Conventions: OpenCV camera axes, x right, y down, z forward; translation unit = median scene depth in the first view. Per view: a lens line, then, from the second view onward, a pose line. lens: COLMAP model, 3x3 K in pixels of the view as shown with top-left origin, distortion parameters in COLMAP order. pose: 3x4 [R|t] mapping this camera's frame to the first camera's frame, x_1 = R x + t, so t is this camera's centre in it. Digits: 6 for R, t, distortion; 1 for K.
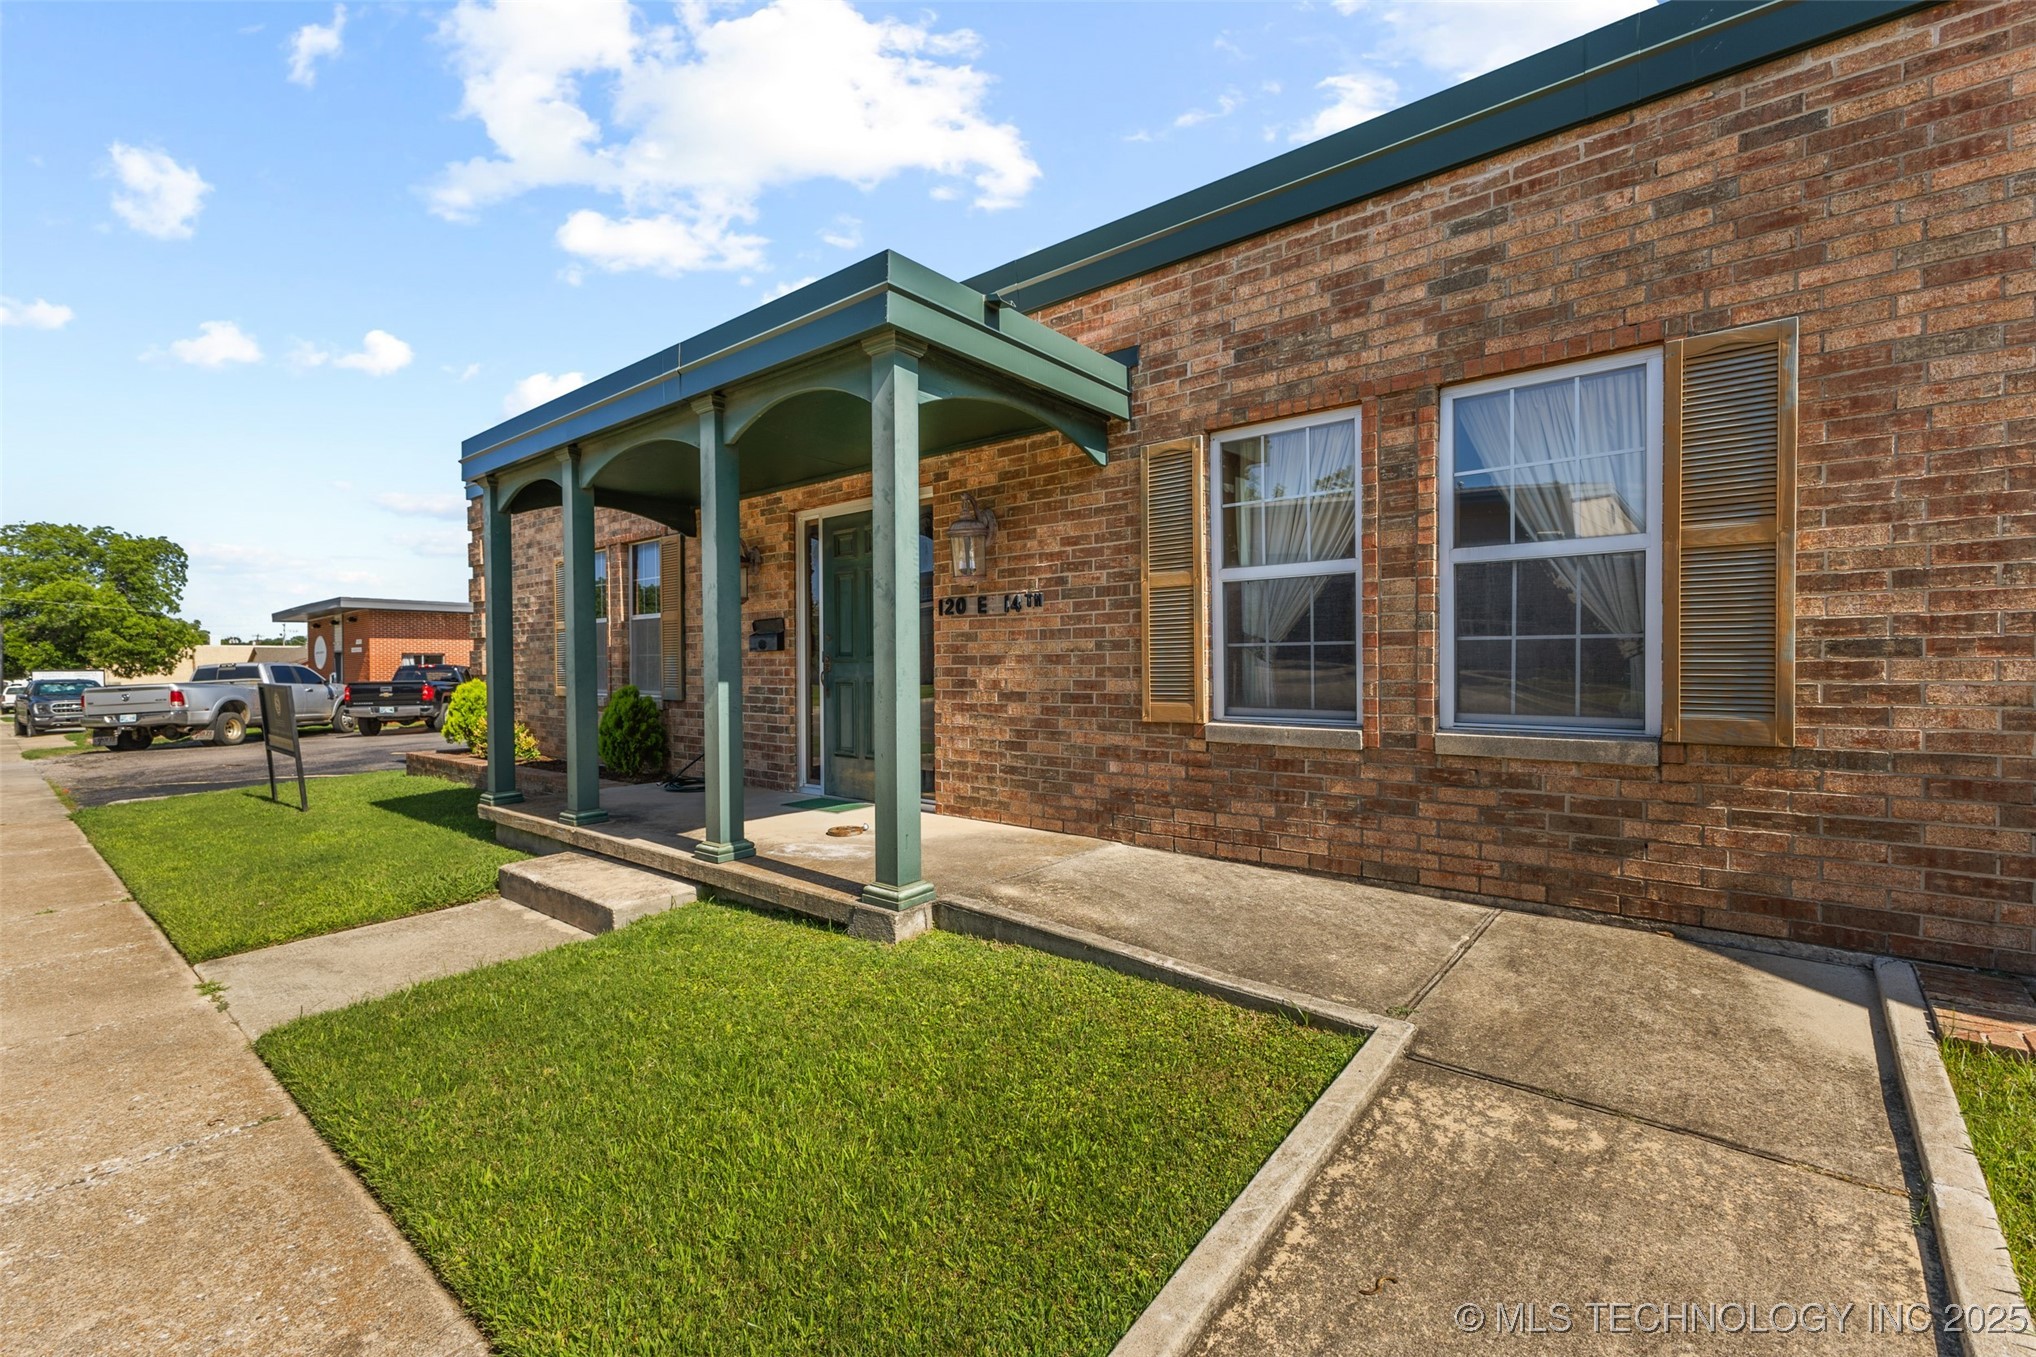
lens RADIAL K [[874.6, 0, 1016.6], [0, 874.6, 673.2], [0, 0, 1]] dist [0.008102, -0.000193]
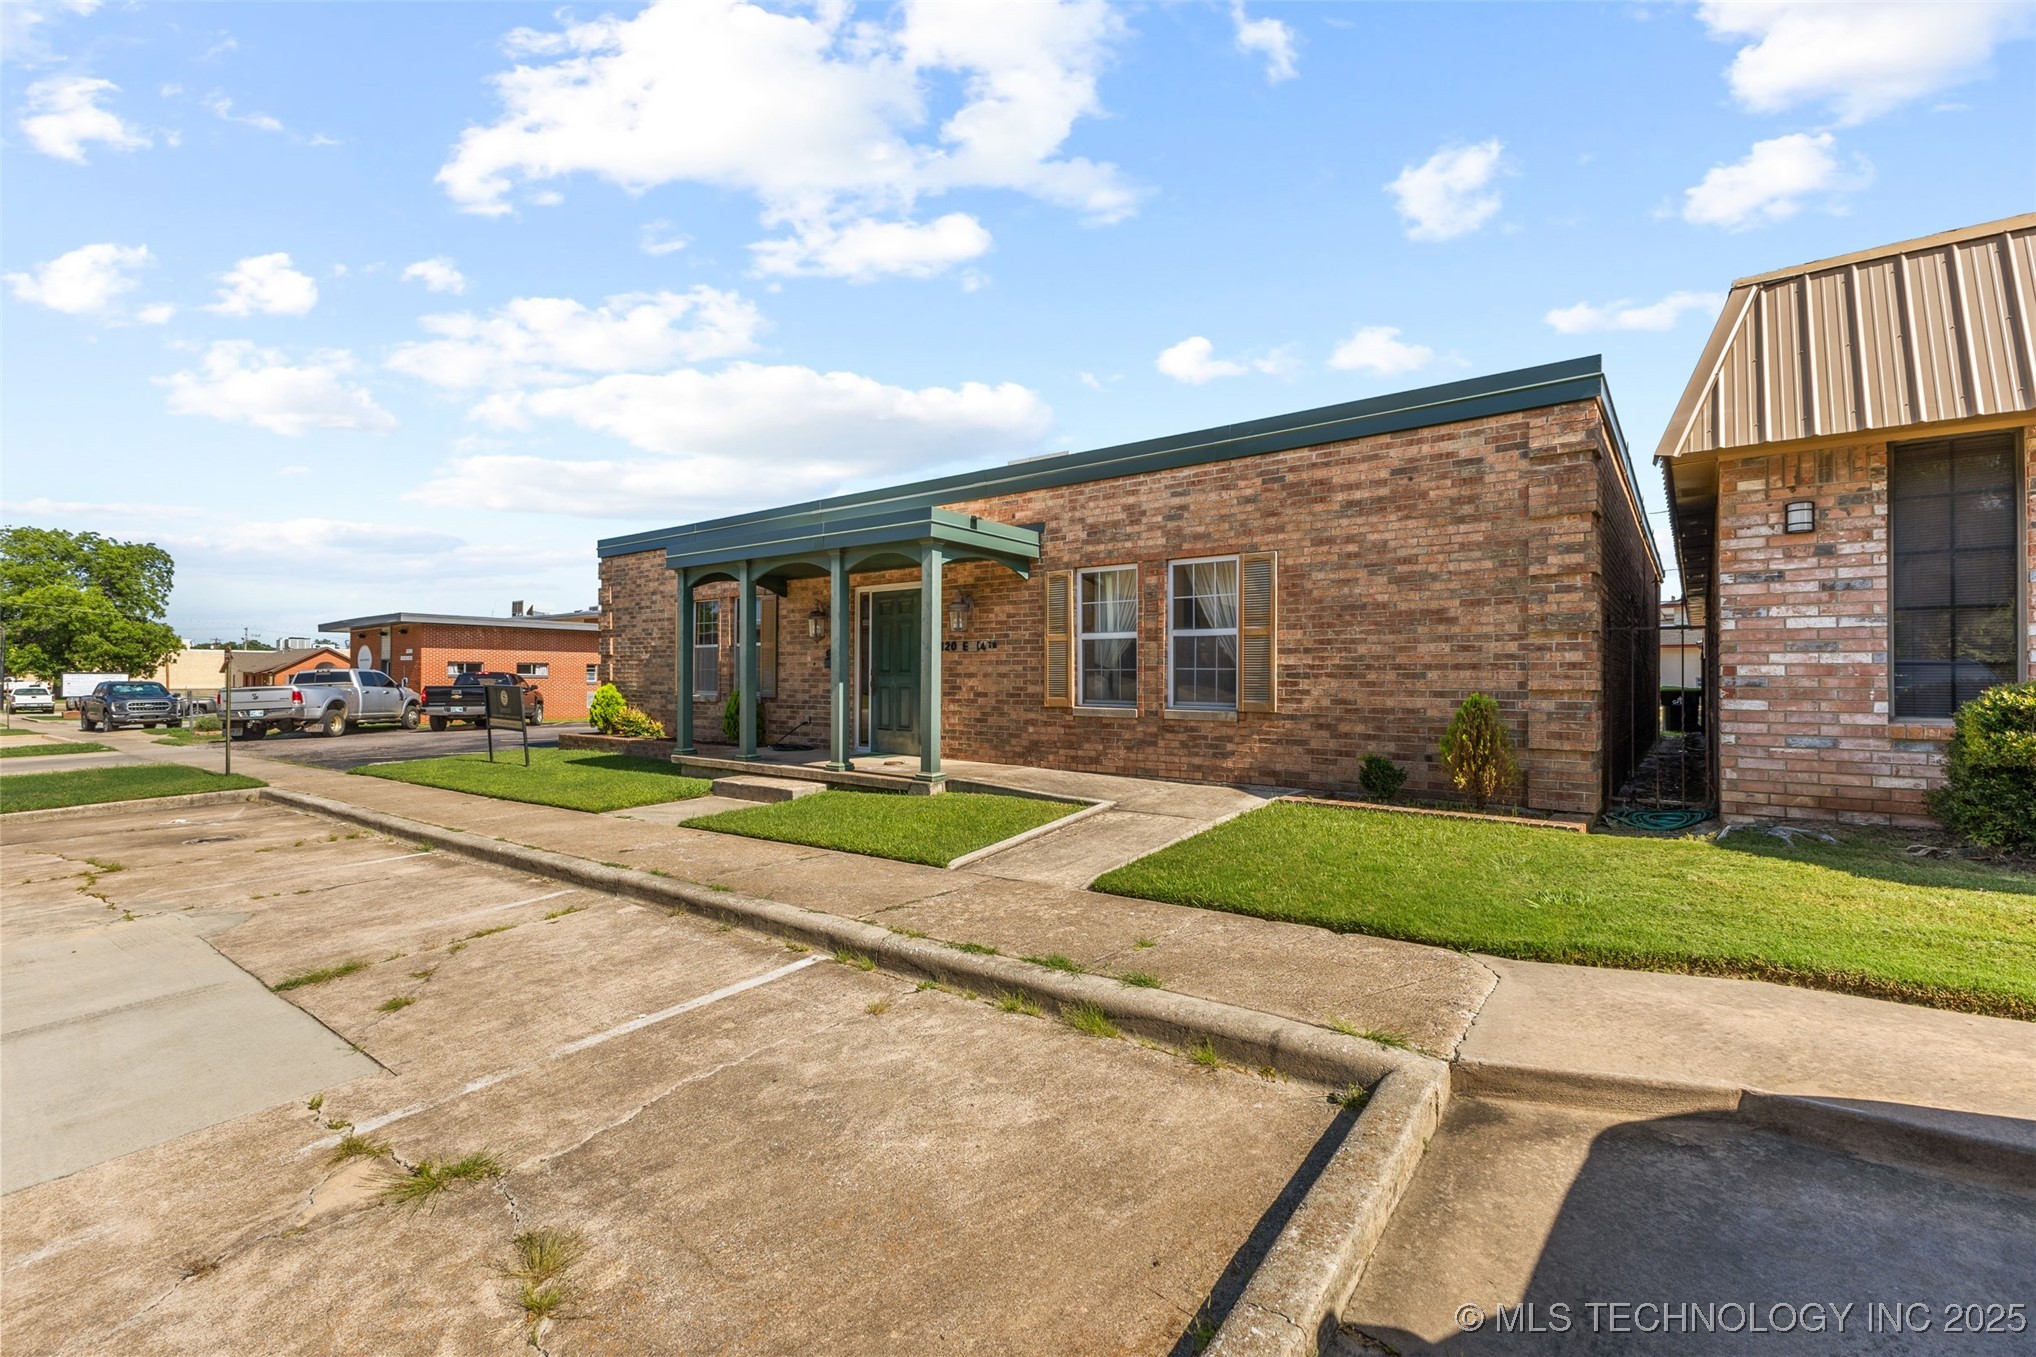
lens RADIAL K [[874.6, 0, 1016.6], [0, 874.6, 673.2], [0, 0, 1]] dist [0.008102, -0.000193]
pose [[0.999278, 0.010759, 0.036448, 0.003813], [-0.010239, 0.999844, -0.014414, 0.007617], [-0.036598, 0.014031, 0.999232, -1.040515]]
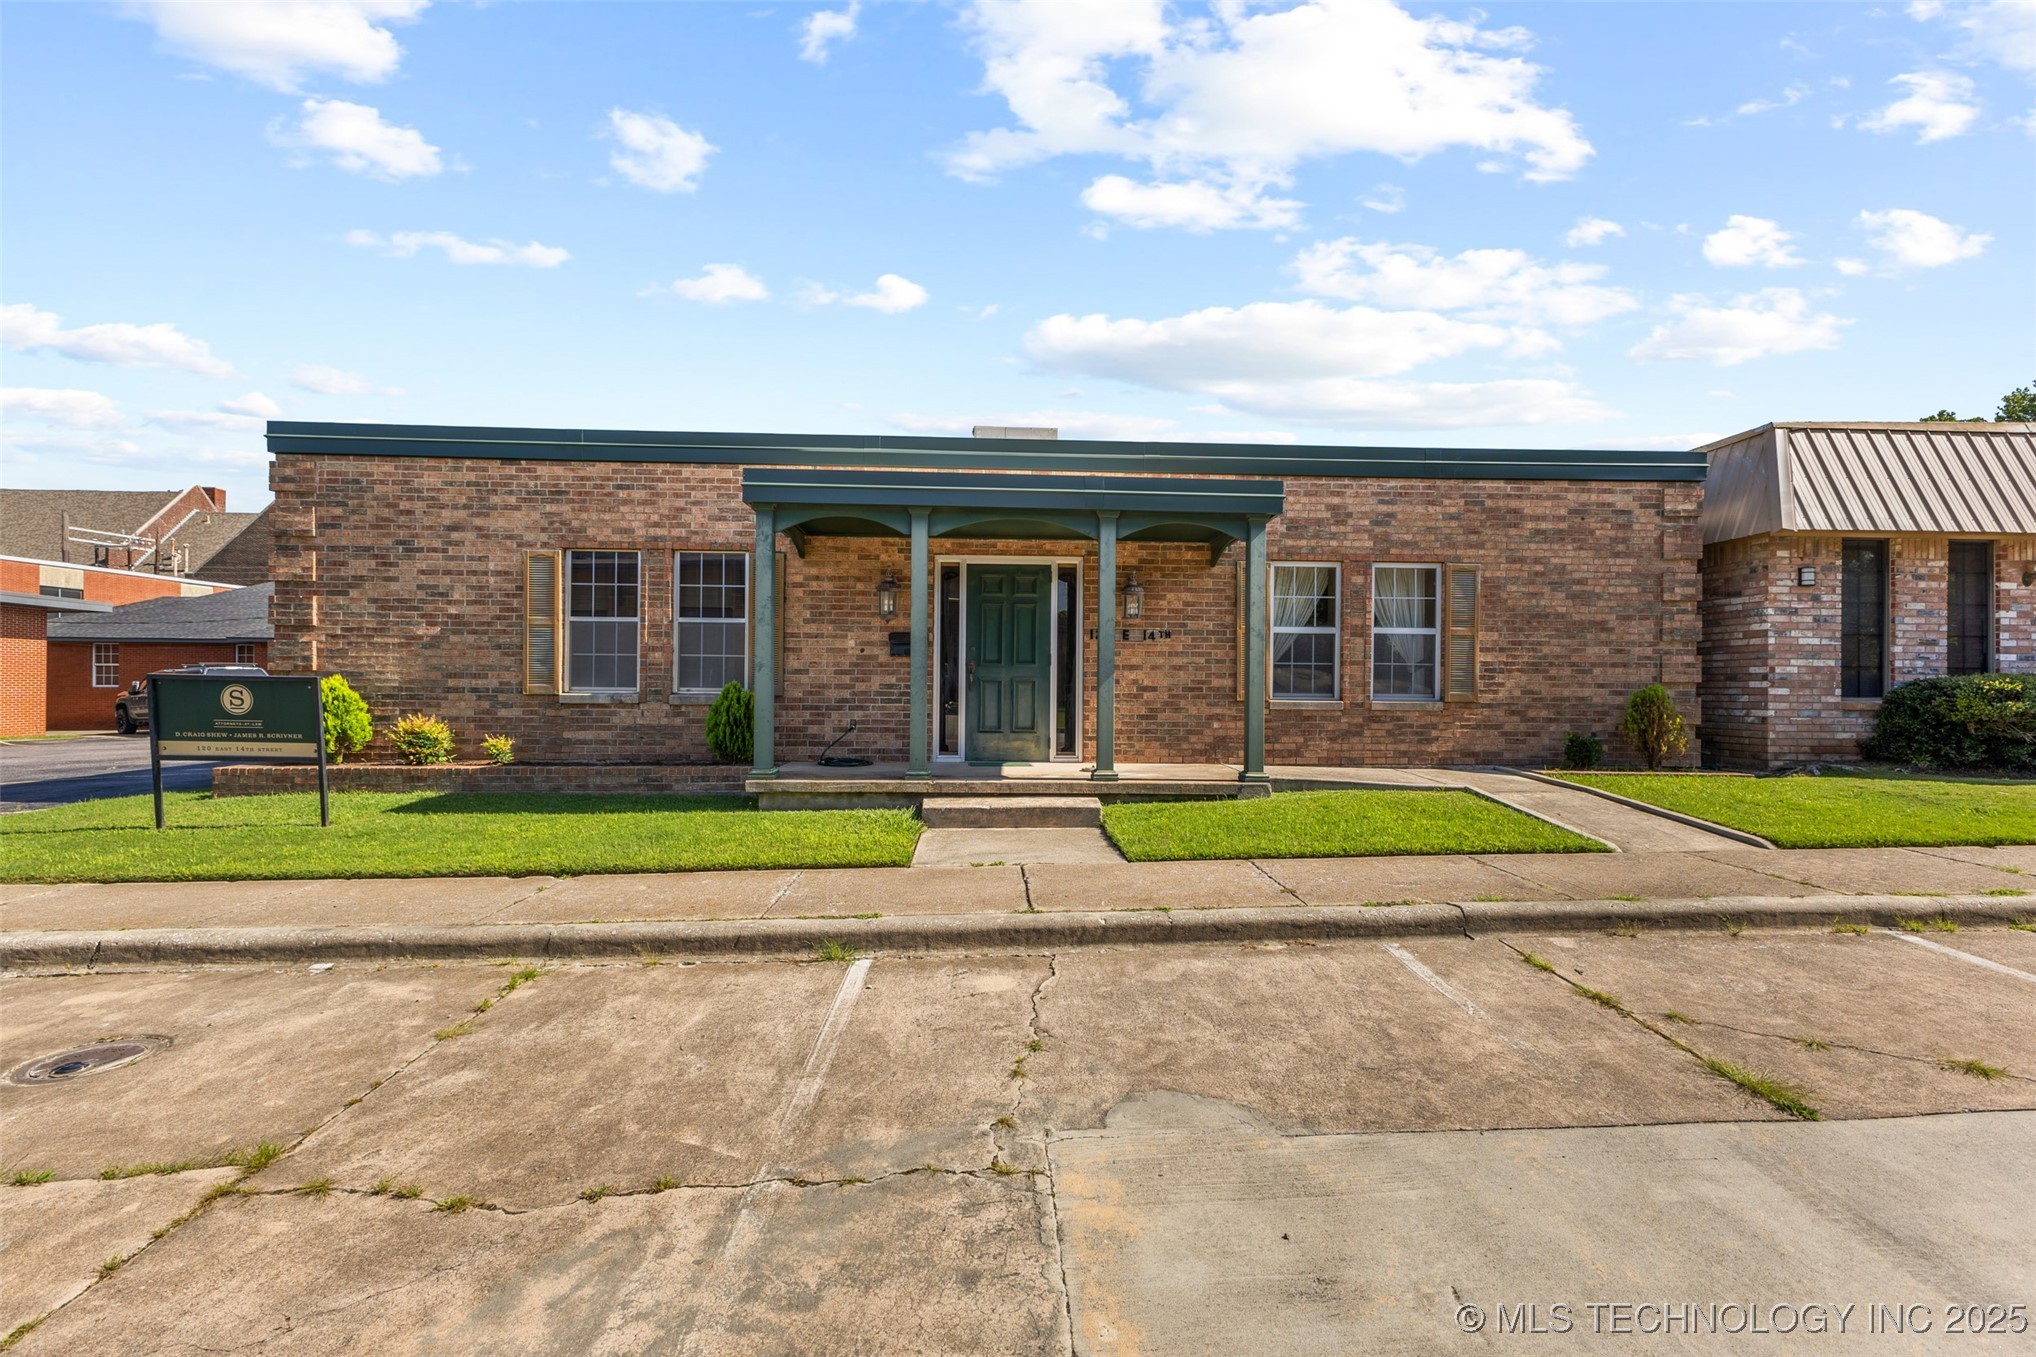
lens RADIAL K [[896.0, 0, 1028.3], [0, 896.0, 683.2], [0, 0, 1]] dist [0.007772, 0.000160]
pose [[0.738772, 0.014518, 0.673799, -1.568731], [-0.007473, 0.999883, -0.013350, 0.046619], [-0.673914, 0.004828, 0.738794, -0.175941]]
